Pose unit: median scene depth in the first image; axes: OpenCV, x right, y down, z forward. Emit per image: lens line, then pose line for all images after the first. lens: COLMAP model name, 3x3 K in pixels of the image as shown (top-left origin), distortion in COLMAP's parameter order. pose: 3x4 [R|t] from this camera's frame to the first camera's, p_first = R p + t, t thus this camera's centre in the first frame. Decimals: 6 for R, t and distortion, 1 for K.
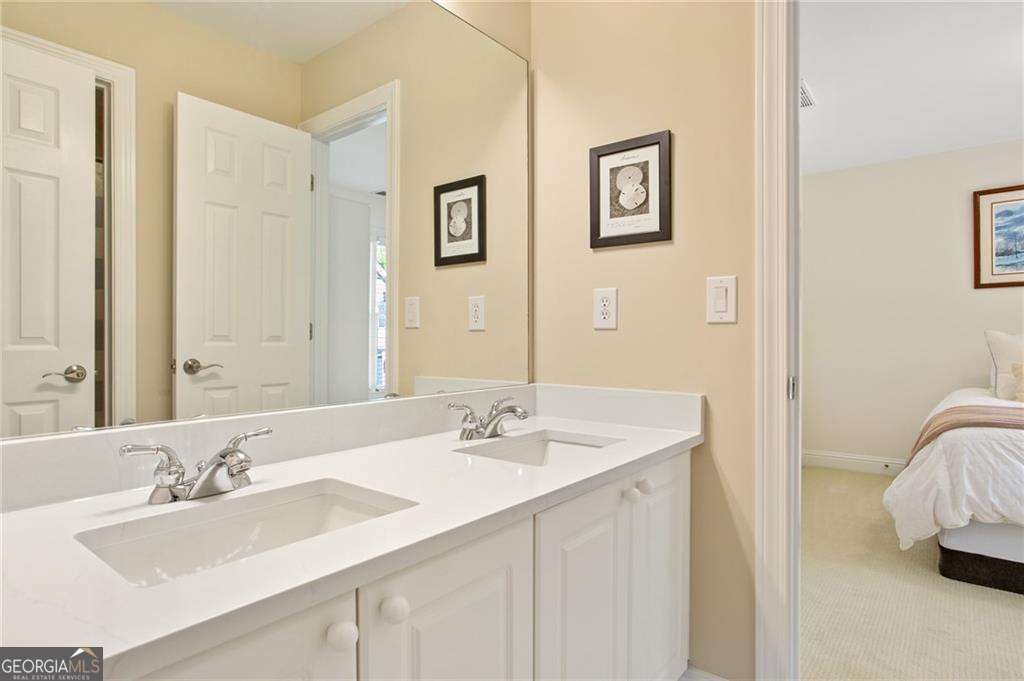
lens RADIAL K [[556.9, 0, 510.8], [0, 556.9, 339.1], [0, 0, 1]] dist [-0.007662, 0.003232]
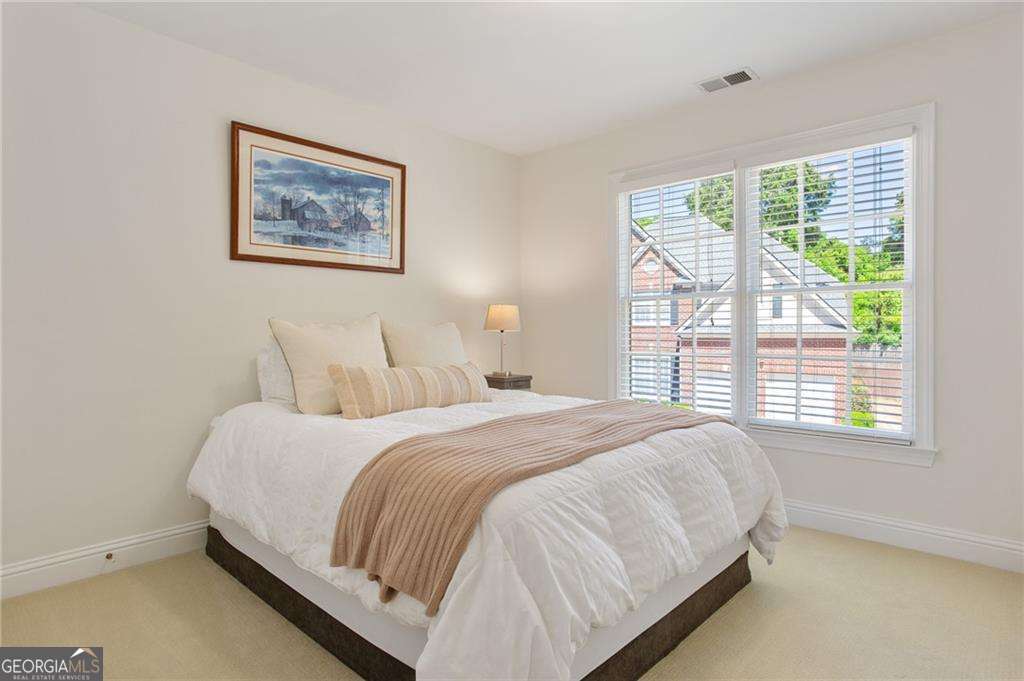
lens RADIAL K [[556.9, 0, 510.4], [0, 556.9, 336.1], [0, 0, 1]] dist [-0.007662, 0.003232]
pose [[0.075313, -0.011759, 0.997091, 0.162530], [0.001897, 0.999930, 0.011650, -0.001801], [-0.997158, 0.001014, 0.075330, 0.607709]]
